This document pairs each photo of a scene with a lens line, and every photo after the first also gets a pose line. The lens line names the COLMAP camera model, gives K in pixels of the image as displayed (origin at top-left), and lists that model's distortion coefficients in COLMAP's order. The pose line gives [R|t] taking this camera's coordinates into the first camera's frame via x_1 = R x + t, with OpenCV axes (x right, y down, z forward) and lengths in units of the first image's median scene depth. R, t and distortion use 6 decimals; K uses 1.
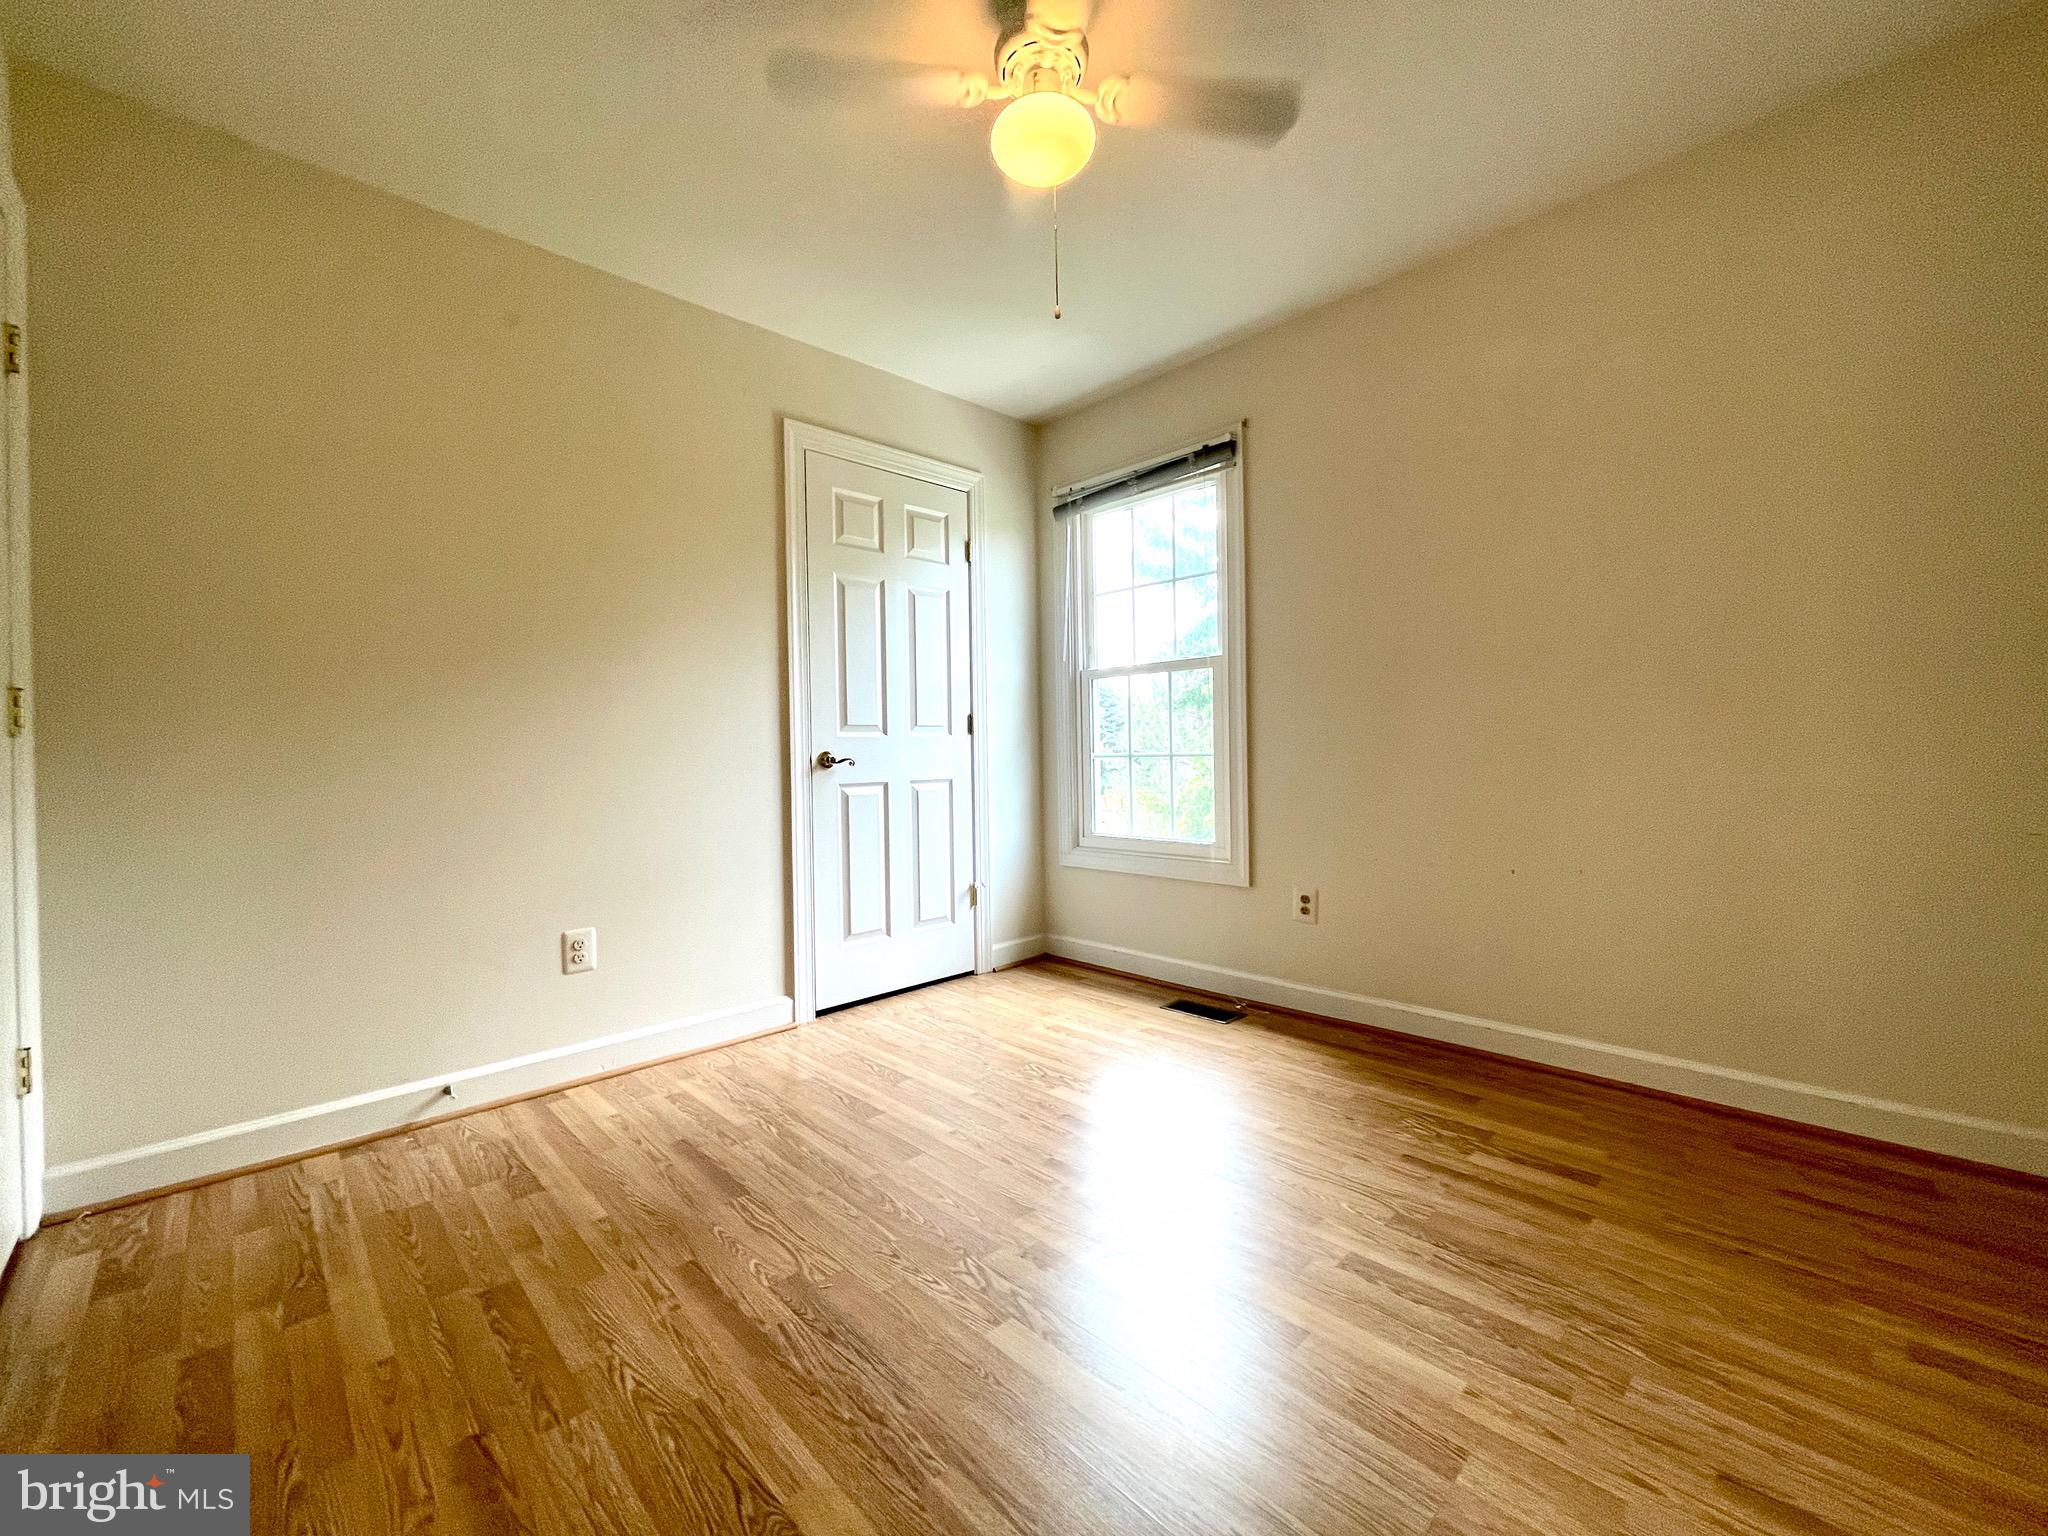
lens RADIAL K [[823.6, 0, 1020.6], [0, 823.6, 761.2], [0, 0, 1]] dist [-0.010676, 0.005302]
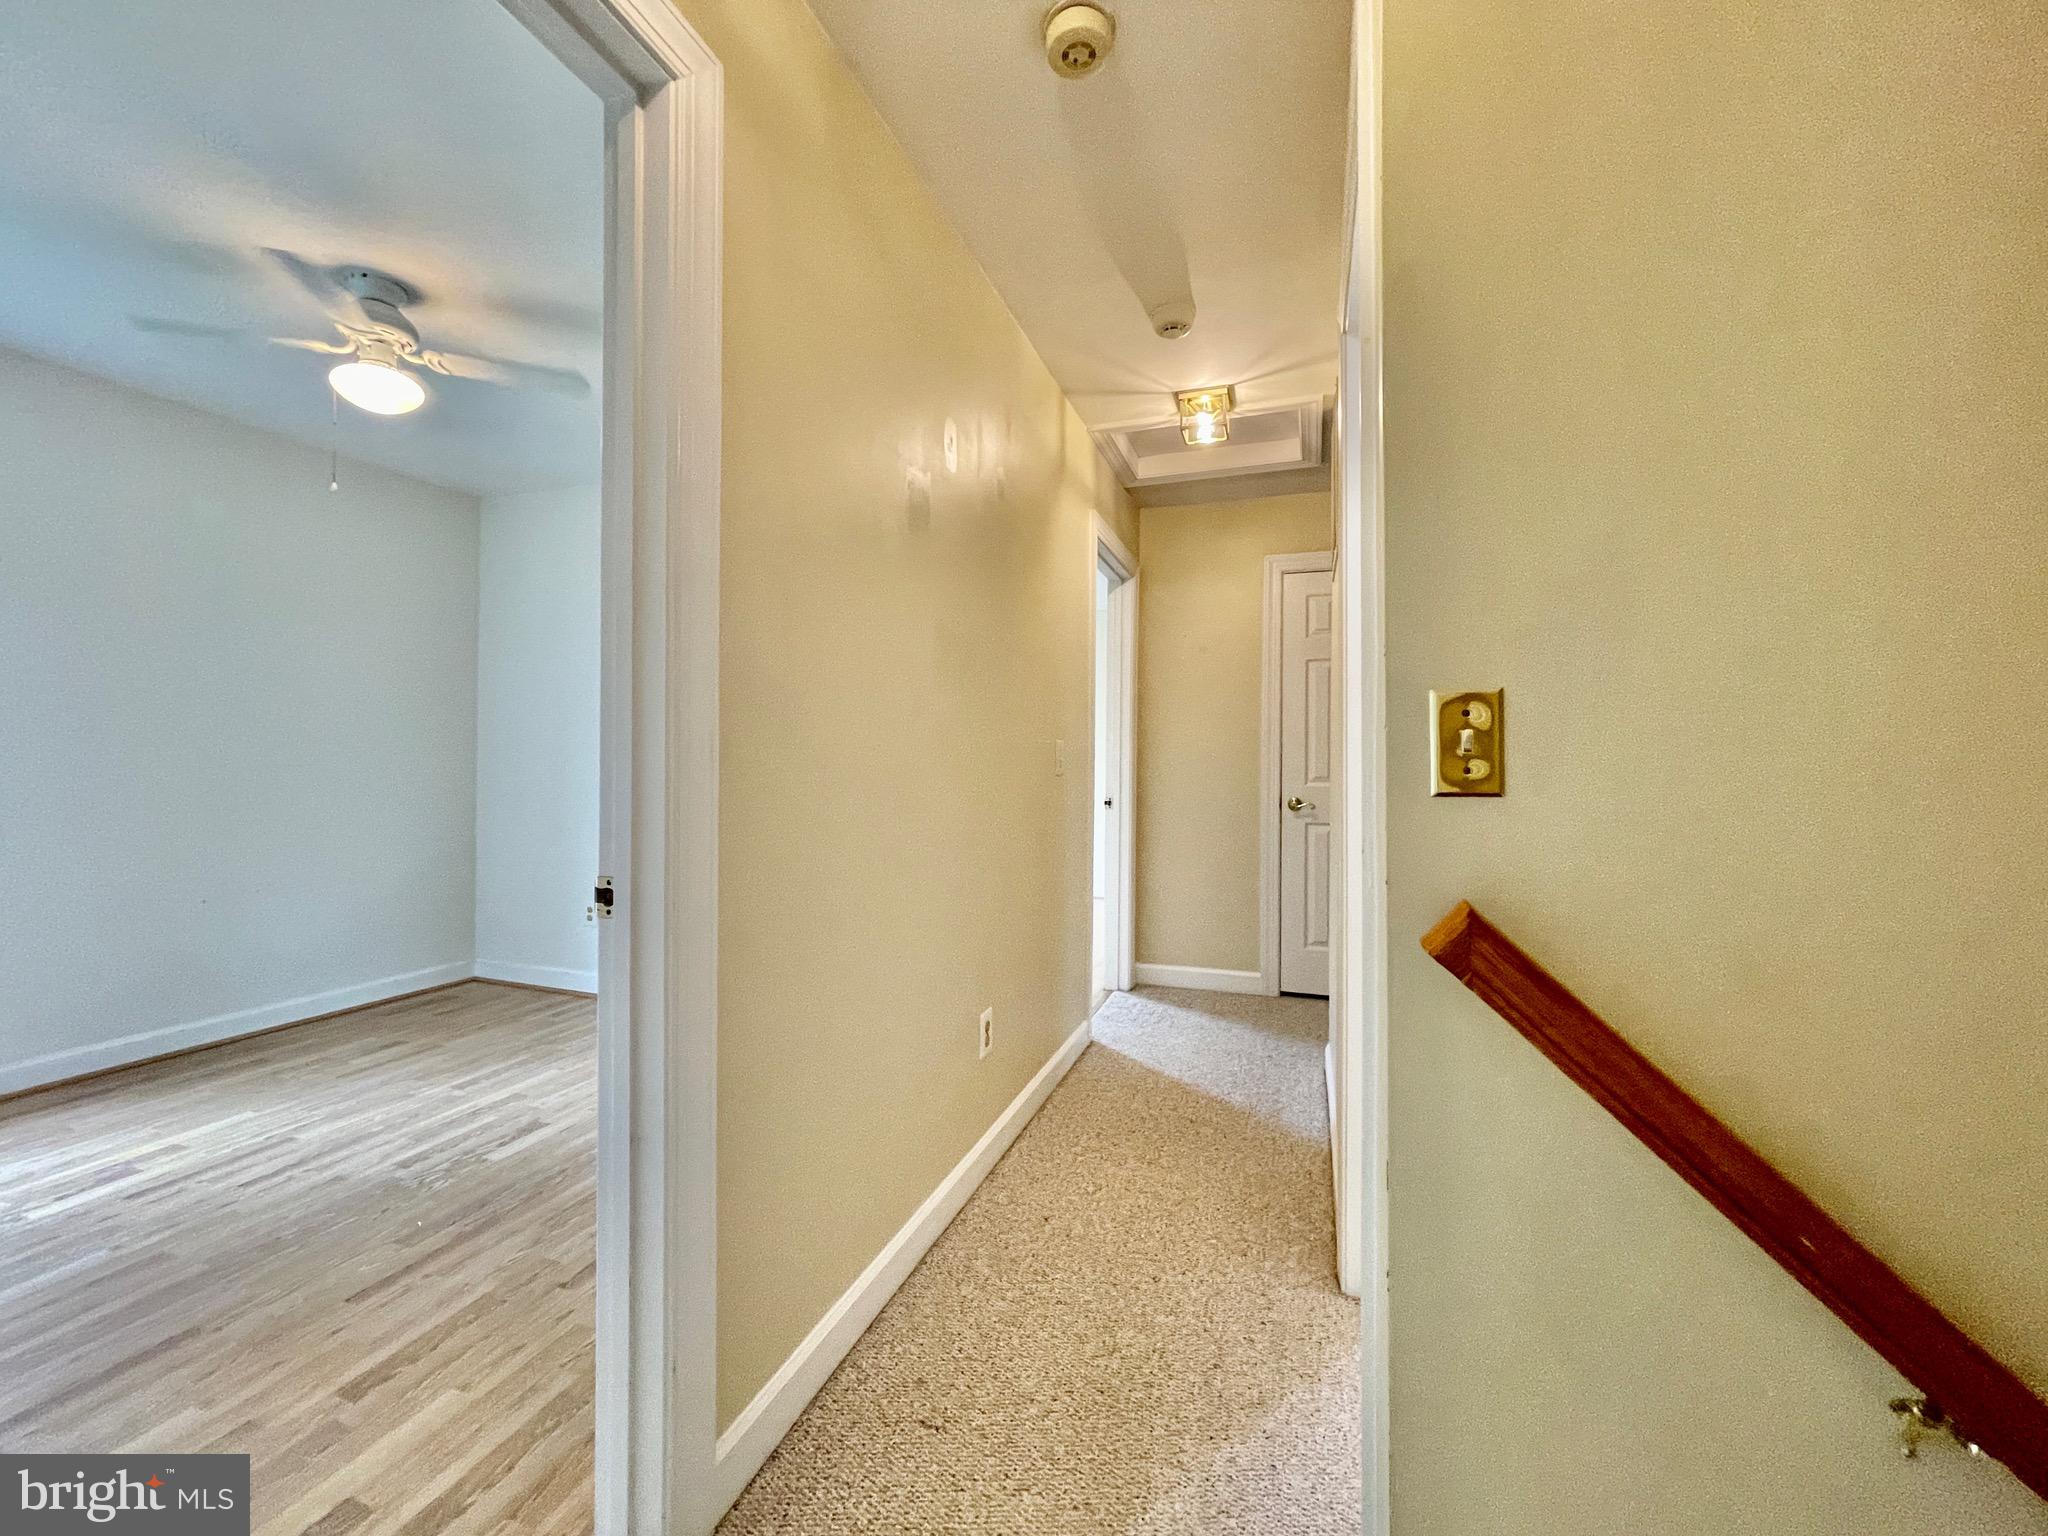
lens RADIAL K [[823.6, 0, 1020.6], [0, 823.6, 761.2], [0, 0, 1]] dist [-0.010676, 0.005302]
pose [[-0.463727, 0.019785, 0.885757, -1.857594], [0.004211, 0.999789, -0.020127, -0.088129], [-0.885968, -0.005603, -0.463712, 0.734679]]
